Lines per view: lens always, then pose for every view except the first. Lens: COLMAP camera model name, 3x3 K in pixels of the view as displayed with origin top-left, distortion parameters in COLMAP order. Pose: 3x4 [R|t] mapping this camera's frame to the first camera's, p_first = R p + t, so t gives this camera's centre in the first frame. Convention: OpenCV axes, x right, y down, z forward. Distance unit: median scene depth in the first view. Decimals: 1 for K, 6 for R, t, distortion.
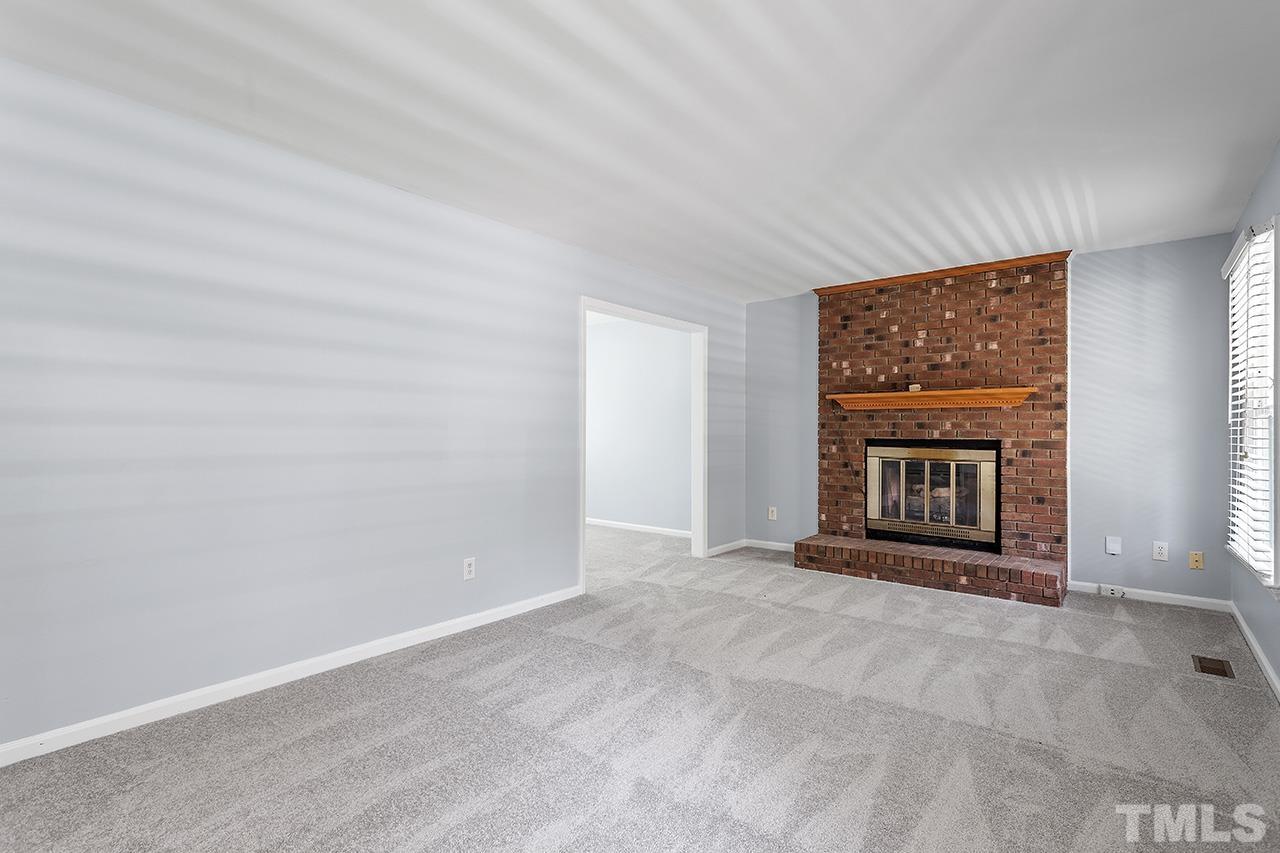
lens RADIAL K [[614.5, 0, 638.3], [0, 614.5, 426.4], [0, 0, 1]] dist [-0.000323, 0.003380]
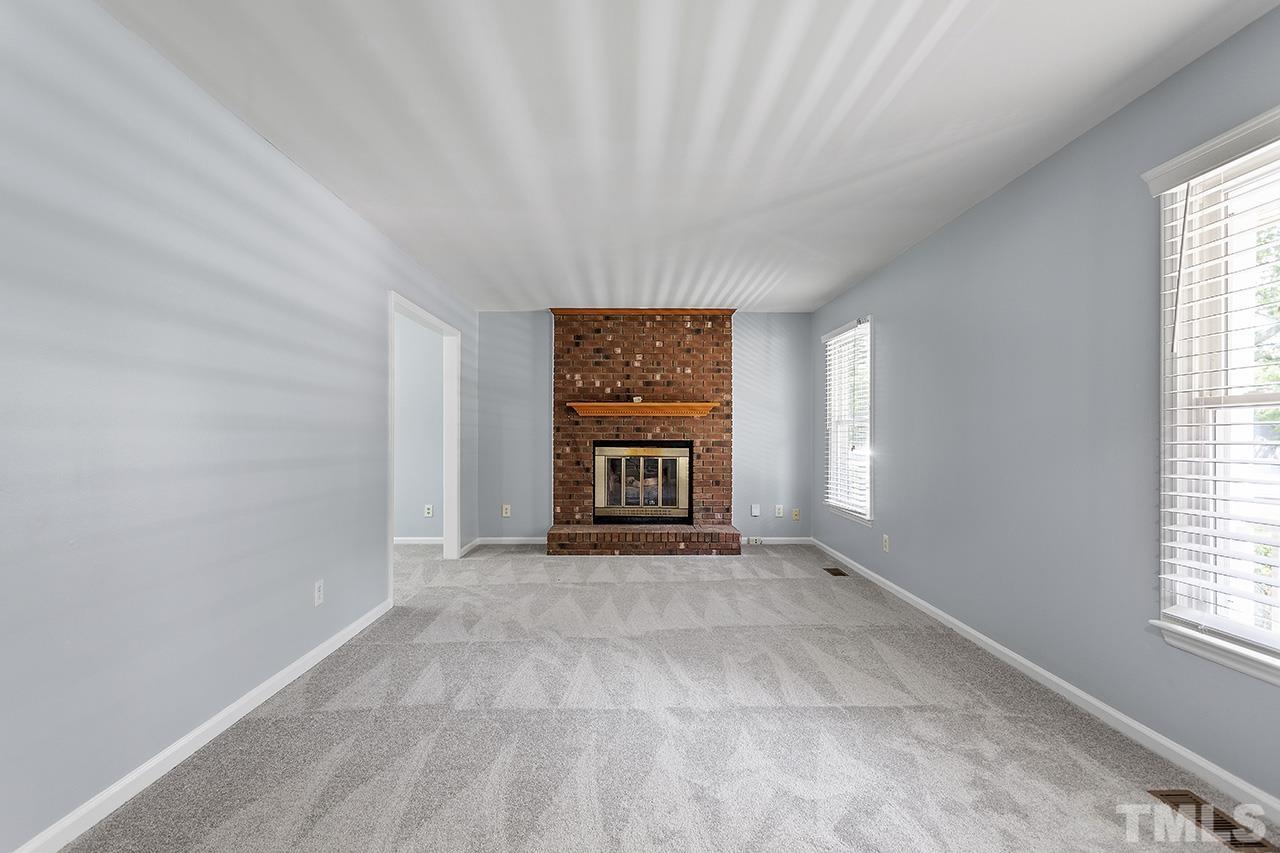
lens RADIAL K [[614.5, 0, 640.3], [0, 614.5, 439.2], [0, 0, 1]] dist [-0.000323, 0.003380]
pose [[0.767687, -0.006946, 0.640788, -0.382798], [-0.003398, 0.999883, 0.014911, -0.000940], [-0.640816, -0.013624, 0.767573, 0.031440]]
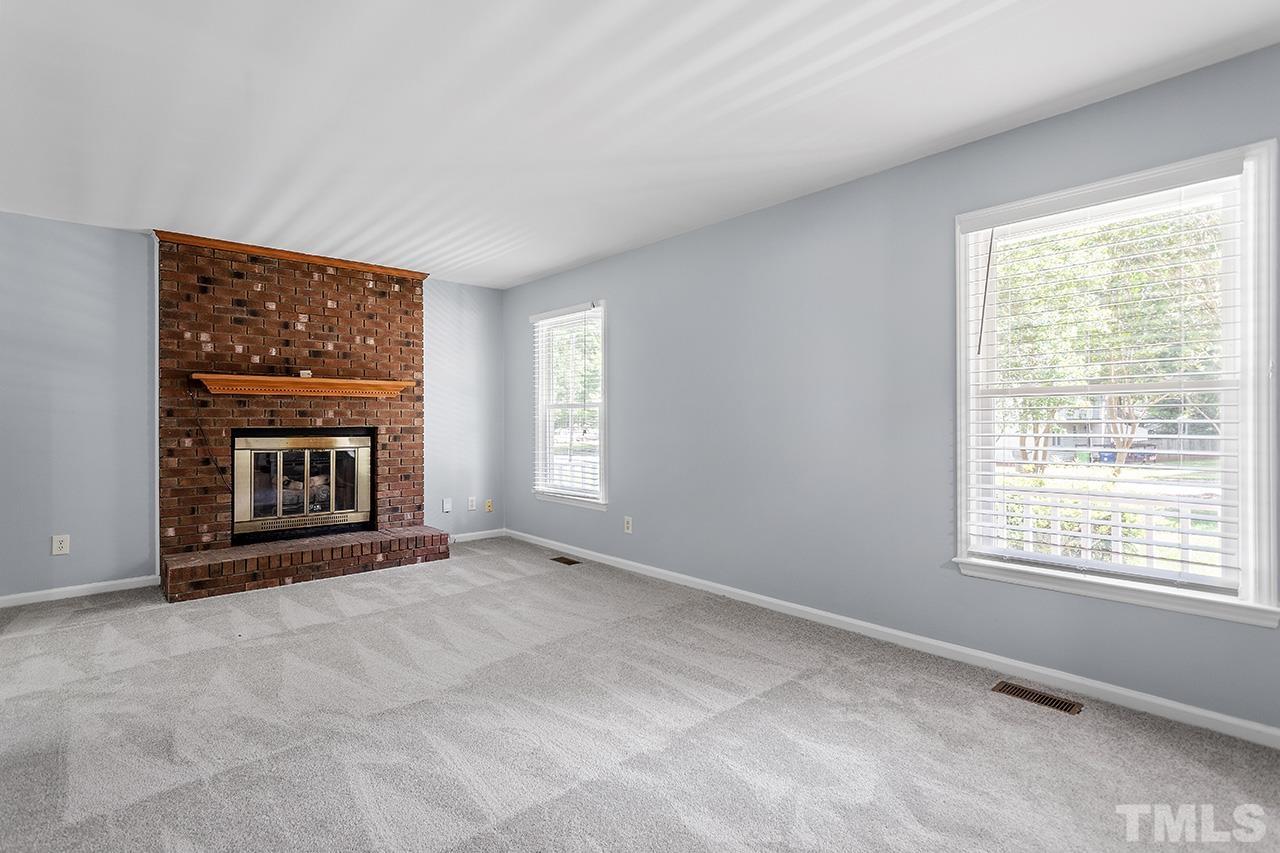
lens RADIAL K [[614.5, 0, 638.2], [0, 614.5, 419.8], [0, 0, 1]] dist [-0.000323, 0.003380]
pose [[0.161871, -0.003708, 0.986805, -0.441301], [-0.003033, 0.999986, 0.004256, 0.002869], [-0.986807, -0.003682, 0.161858, 0.366199]]
